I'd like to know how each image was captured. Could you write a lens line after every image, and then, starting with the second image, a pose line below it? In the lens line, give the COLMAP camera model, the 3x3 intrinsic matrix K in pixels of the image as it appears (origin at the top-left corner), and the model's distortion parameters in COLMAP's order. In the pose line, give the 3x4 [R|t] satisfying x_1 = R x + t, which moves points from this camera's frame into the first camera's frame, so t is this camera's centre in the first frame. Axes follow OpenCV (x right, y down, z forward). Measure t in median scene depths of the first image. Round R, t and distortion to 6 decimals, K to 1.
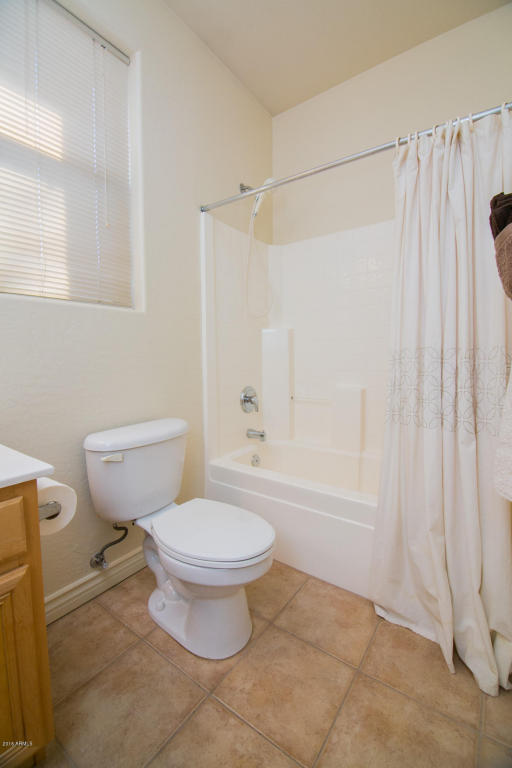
lens RADIAL K [[326.2, 0, 252.8], [0, 326.2, 373.2], [0, 0, 1]] dist [0.000936, -0.009974]
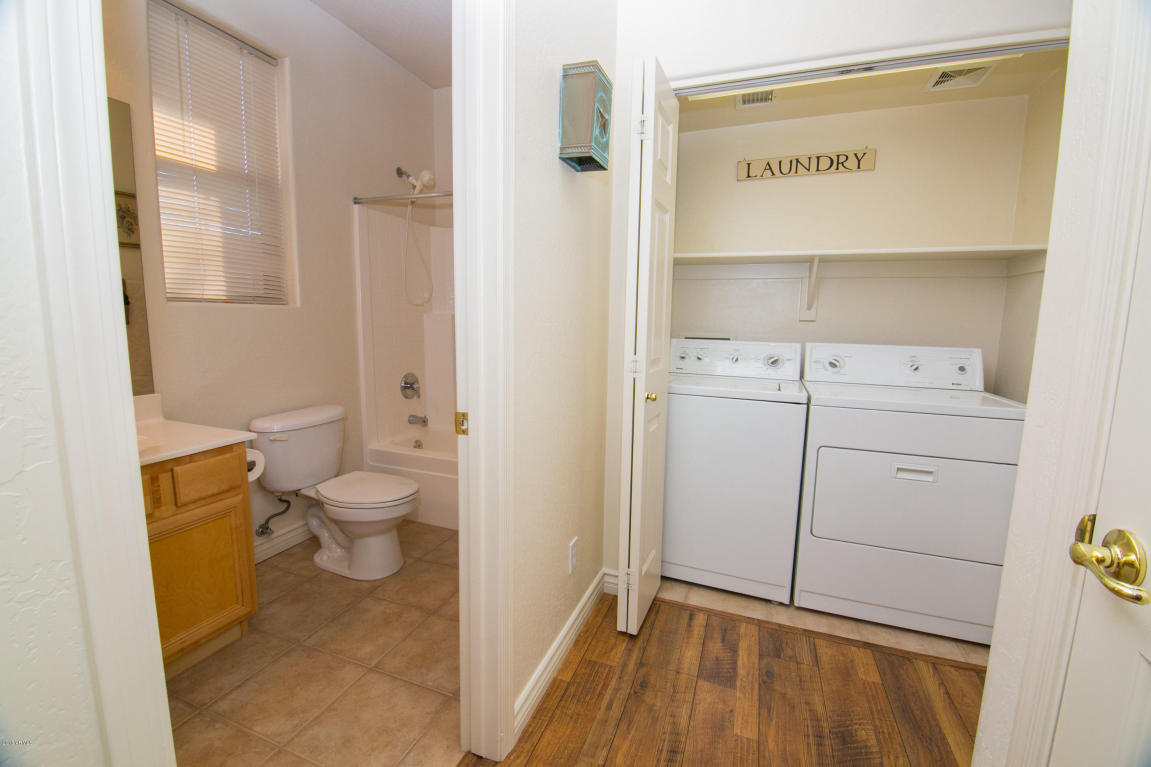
lens RADIAL K [[488.9, 0, 579.9], [0, 488.9, 380.5], [0, 0, 1]] dist [0.000936, -0.009974]
pose [[0.964559, -0.005609, 0.263807, 0.146266], [-0.016299, 0.996599, 0.080781, -0.100389], [-0.263363, -0.082218, 0.961187, -0.885890]]
